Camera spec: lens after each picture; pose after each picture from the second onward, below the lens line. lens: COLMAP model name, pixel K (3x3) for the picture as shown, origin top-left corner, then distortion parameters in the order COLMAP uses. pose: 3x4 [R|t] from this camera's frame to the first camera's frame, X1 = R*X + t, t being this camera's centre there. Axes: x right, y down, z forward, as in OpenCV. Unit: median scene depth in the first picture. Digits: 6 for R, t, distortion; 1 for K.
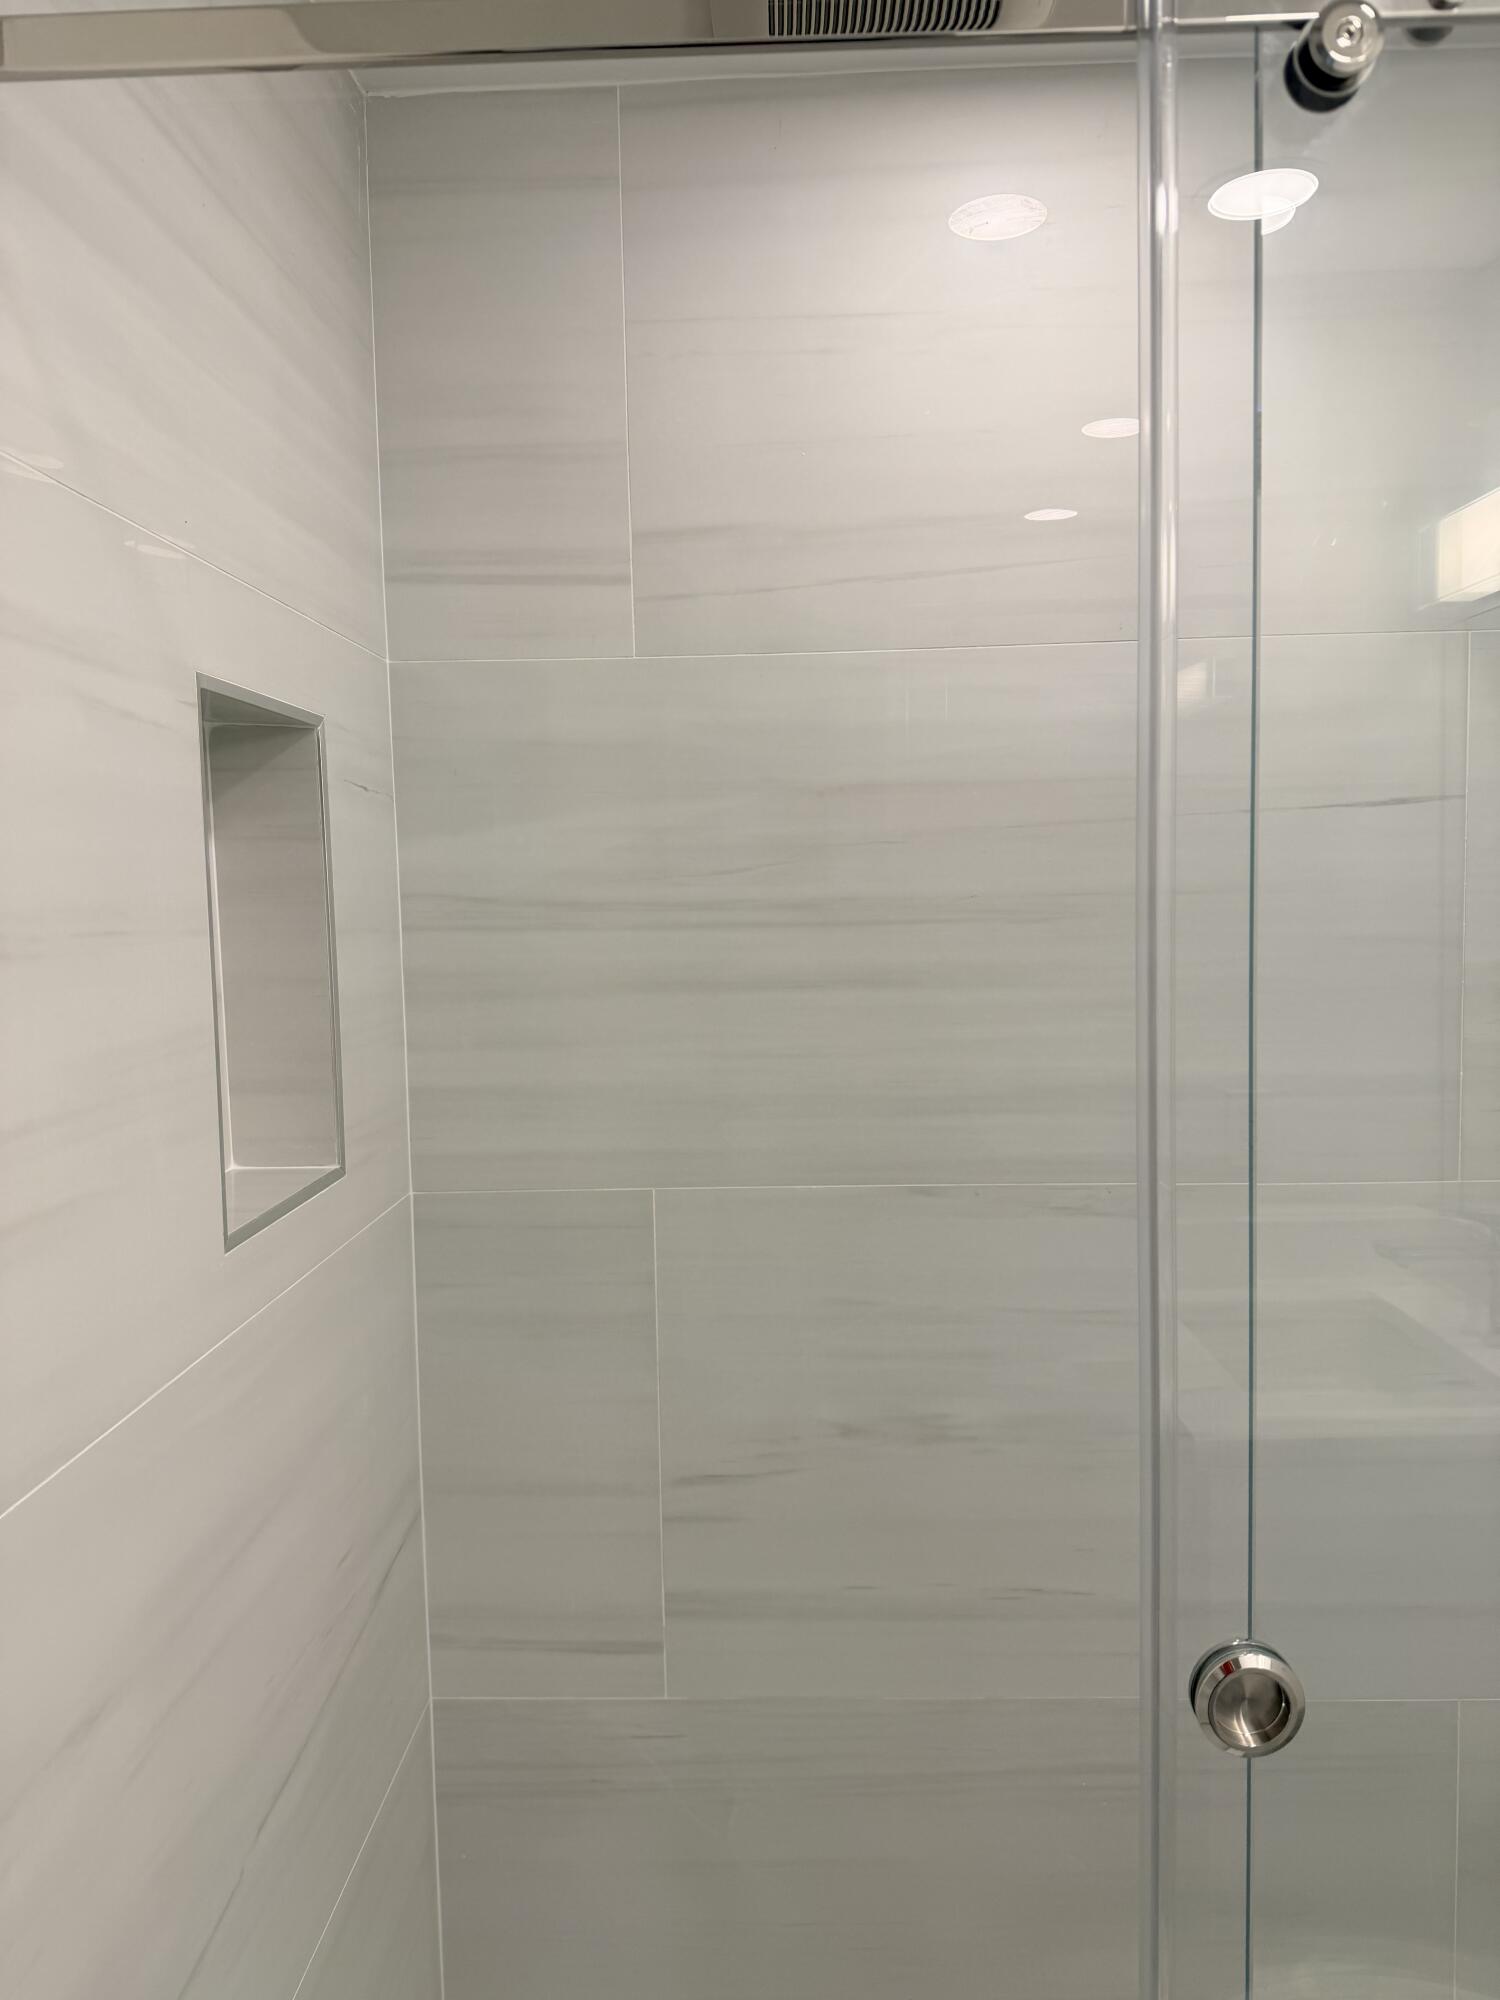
lens RADIAL K [[1433.6, 0, 754.0], [0, 1433.6, 1009.5], [0, 0, 1]] dist [0.135311, -0.146977]
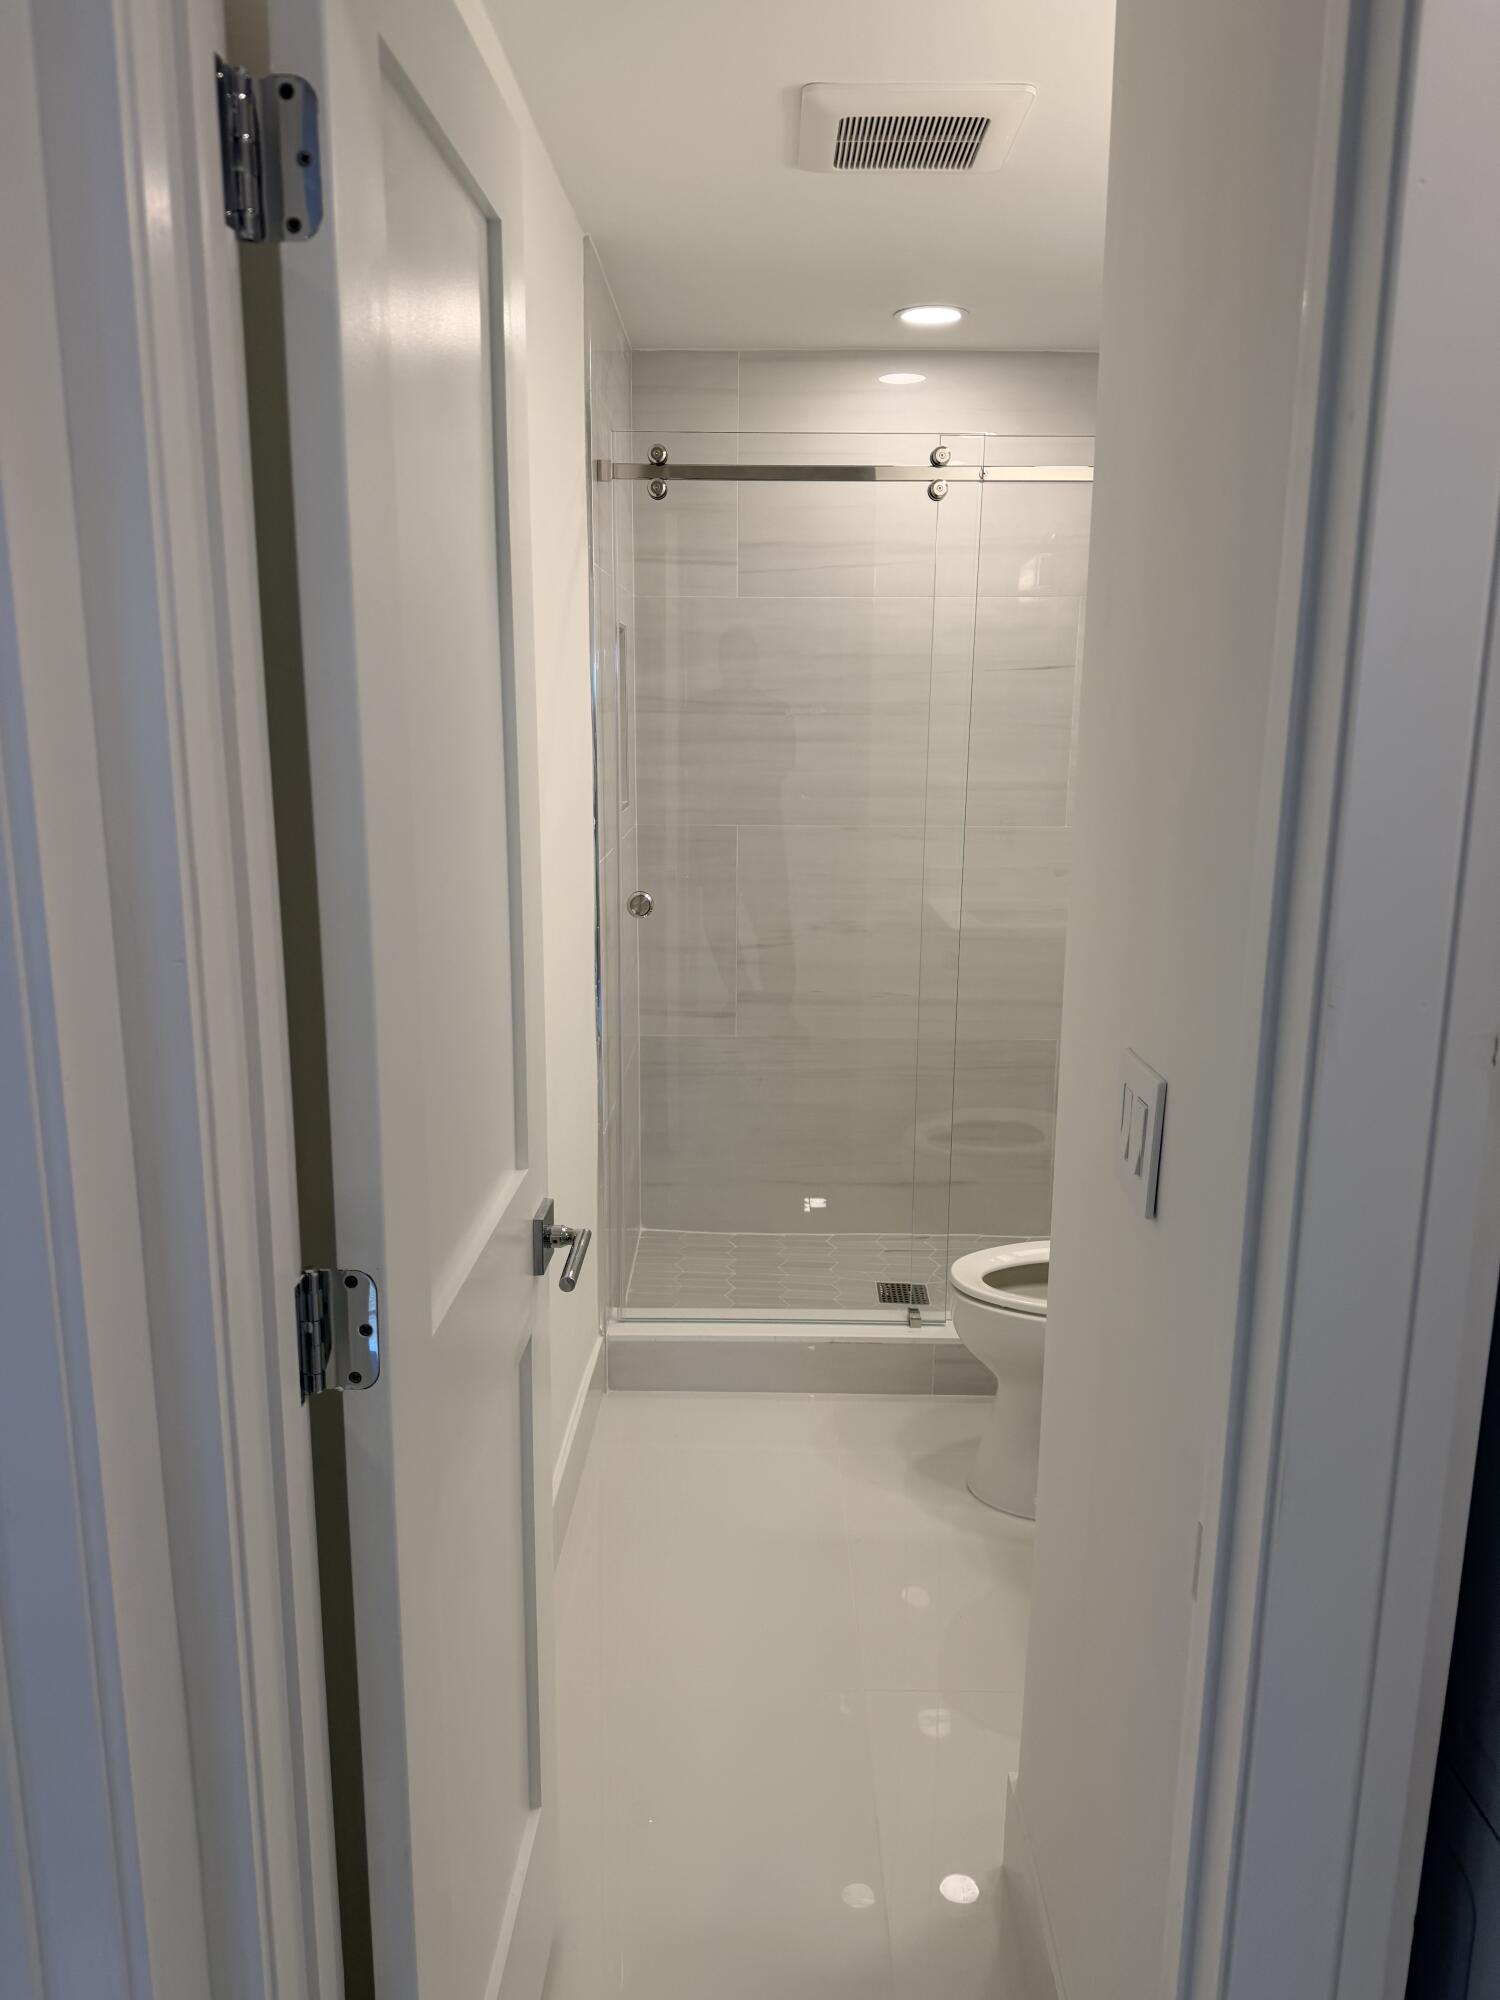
lens RADIAL K [[1433.6, 0, 754.0], [0, 1433.6, 1009.5], [0, 0, 1]] dist [0.135311, -0.146977]
pose [[0.999223, 0.023403, 0.031709, -0.114833], [-0.027471, 0.990518, 0.134610, 0.111099], [-0.028258, -0.135376, 0.990391, -1.467570]]
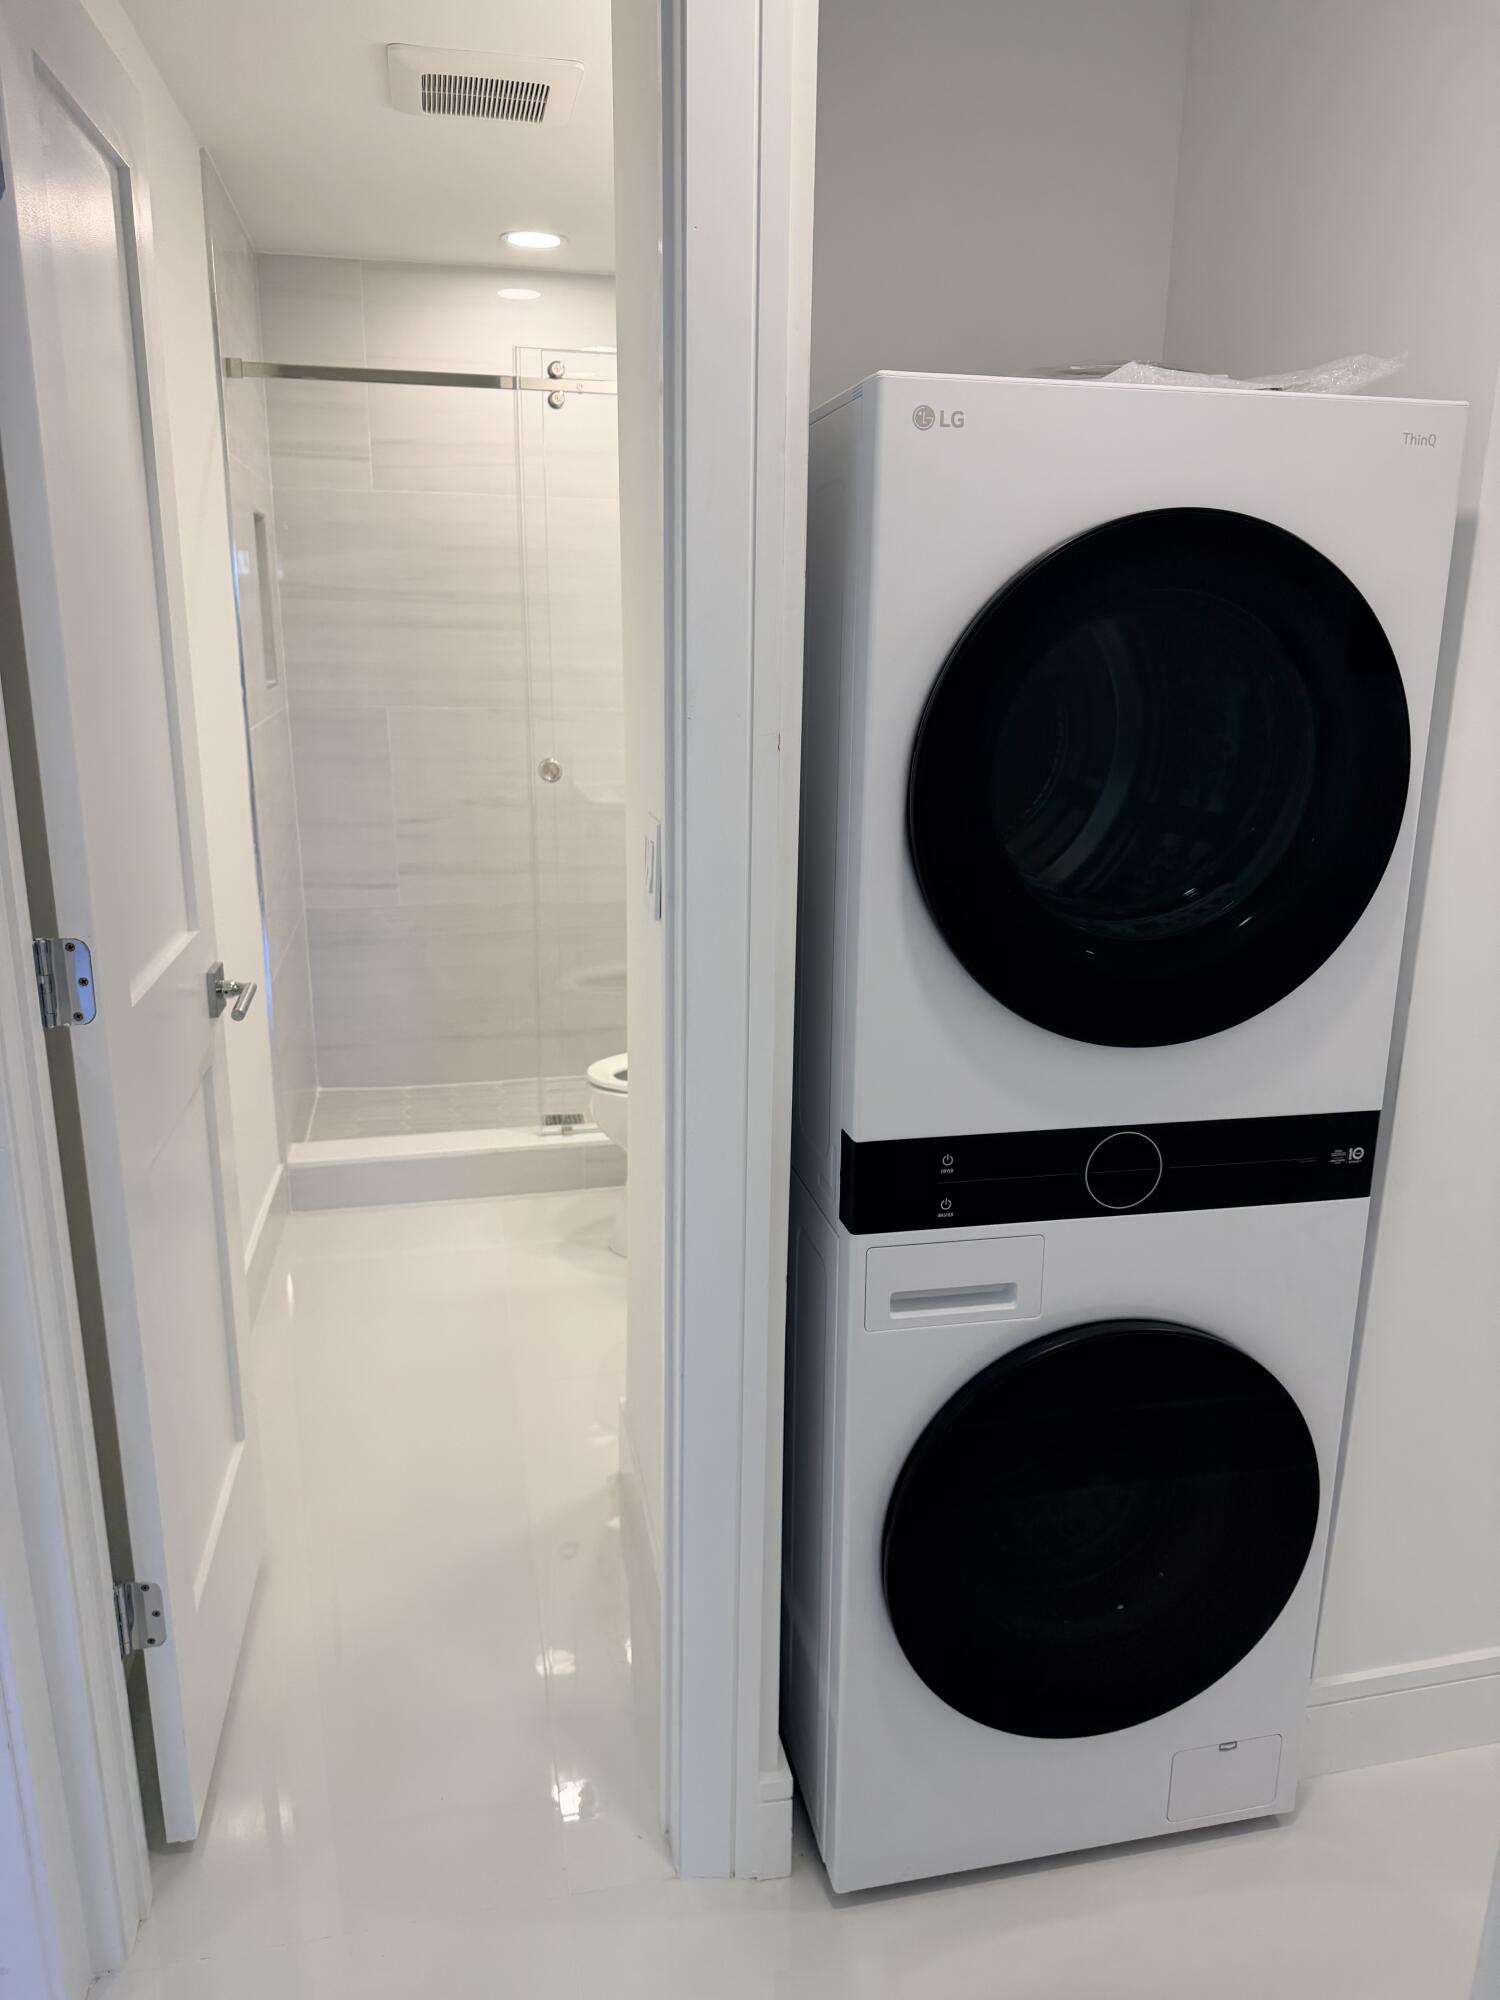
lens RADIAL K [[1415.6, 0, 746.9], [0, 1415.6, 997.2], [0, 0, 1]] dist [0.072941, -0.072065]
pose [[0.969567, -0.031825, 0.242748, -0.083909], [-0.013031, 0.983402, 0.180974, 0.172278], [-0.244478, -0.178629, 0.953059, -1.750389]]
